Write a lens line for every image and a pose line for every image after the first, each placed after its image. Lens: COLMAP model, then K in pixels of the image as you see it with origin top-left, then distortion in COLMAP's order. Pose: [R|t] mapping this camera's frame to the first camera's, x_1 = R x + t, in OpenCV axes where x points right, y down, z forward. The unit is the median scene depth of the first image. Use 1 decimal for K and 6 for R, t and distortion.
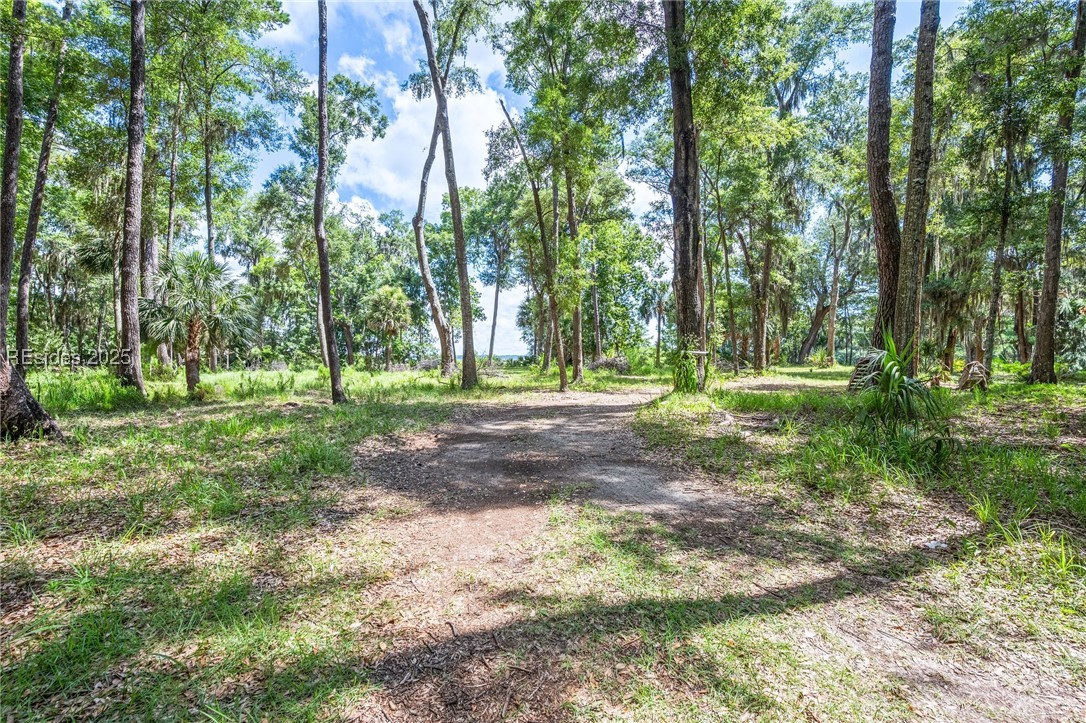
lens RADIAL K [[500.3, 0, 545.0], [0, 500.3, 359.8], [0, 0, 1]] dist [0.000311, 0.000010]
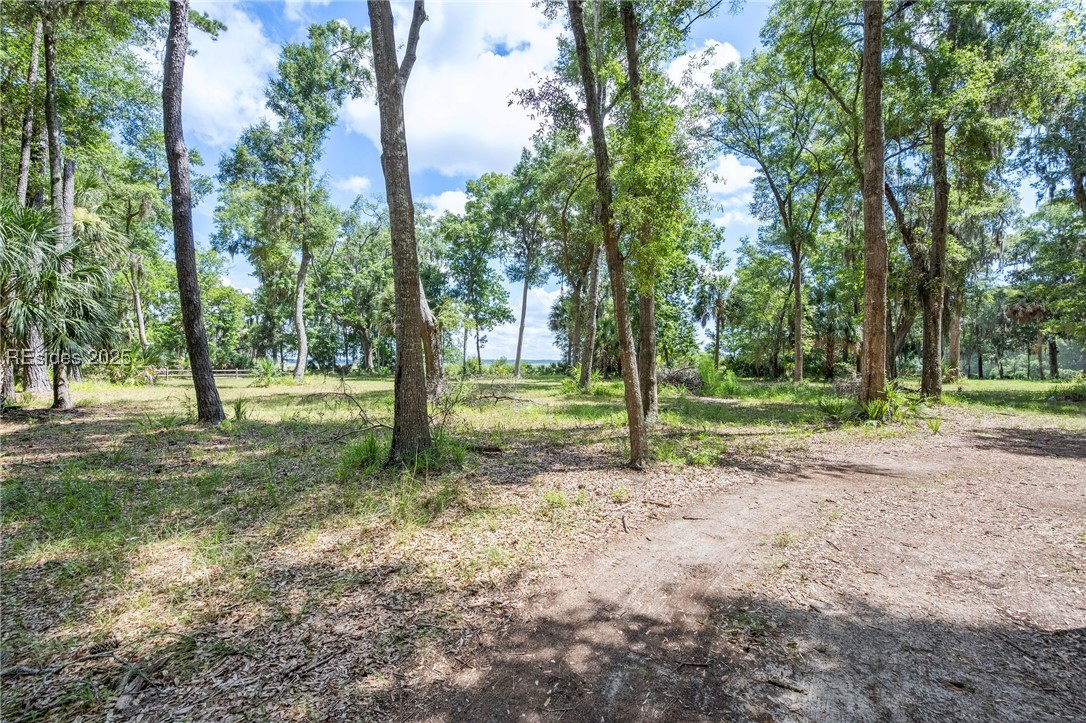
lens RADIAL K [[468.7, 0, 542.0], [0, 468.7, 363.1], [0, 0, 1]] dist [0.000758, 0.000092]
pose [[0.997010, 0.007220, -0.076939, -0.004531], [-0.007349, 0.999972, -0.001390, -0.006986], [0.076927, 0.001951, 0.997035, 0.192569]]
